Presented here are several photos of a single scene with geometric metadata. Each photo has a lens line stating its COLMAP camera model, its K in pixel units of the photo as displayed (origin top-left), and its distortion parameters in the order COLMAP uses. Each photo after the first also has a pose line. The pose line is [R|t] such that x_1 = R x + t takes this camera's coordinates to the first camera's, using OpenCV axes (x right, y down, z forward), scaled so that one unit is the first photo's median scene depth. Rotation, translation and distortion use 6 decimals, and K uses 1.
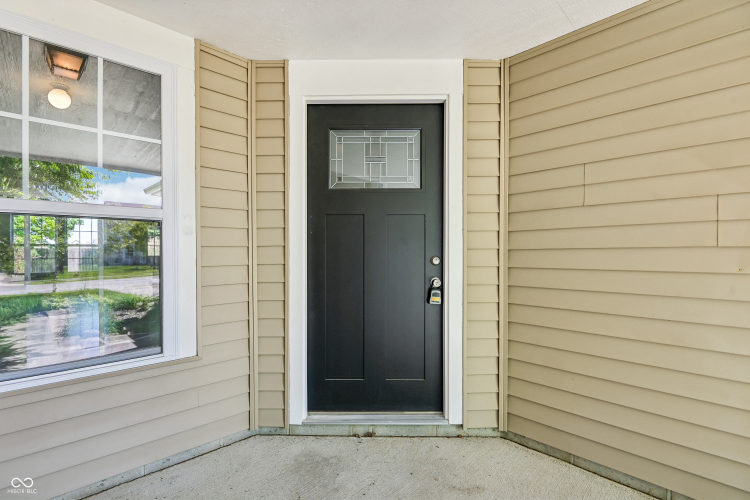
lens RADIAL K [[348.5, 0, 371.7], [0, 348.5, 249.7], [0, 0, 1]] dist [-0.006233, -0.006673]
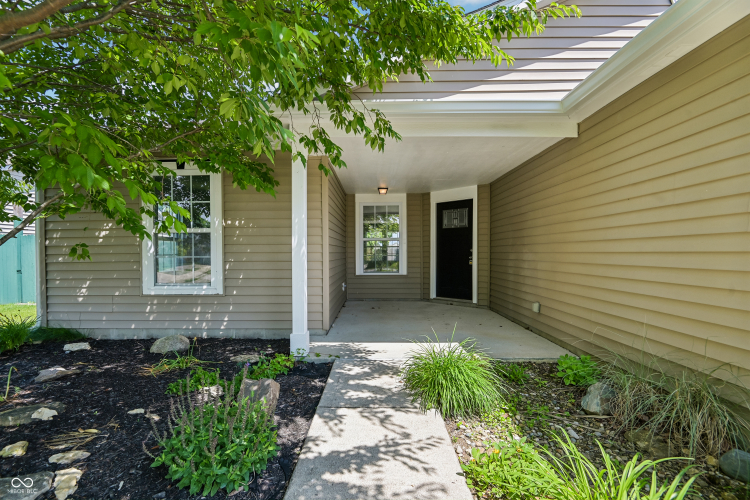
lens RADIAL K [[348.5, 0, 374.1], [0, 348.5, 251.6], [0, 0, 1]] dist [-0.006233, -0.006673]
pose [[0.708949, 0.002839, -0.705254, 1.782773], [-0.004630, 0.999989, -0.000629, 0.051575], [0.705245, 0.003711, 0.708954, -1.825028]]
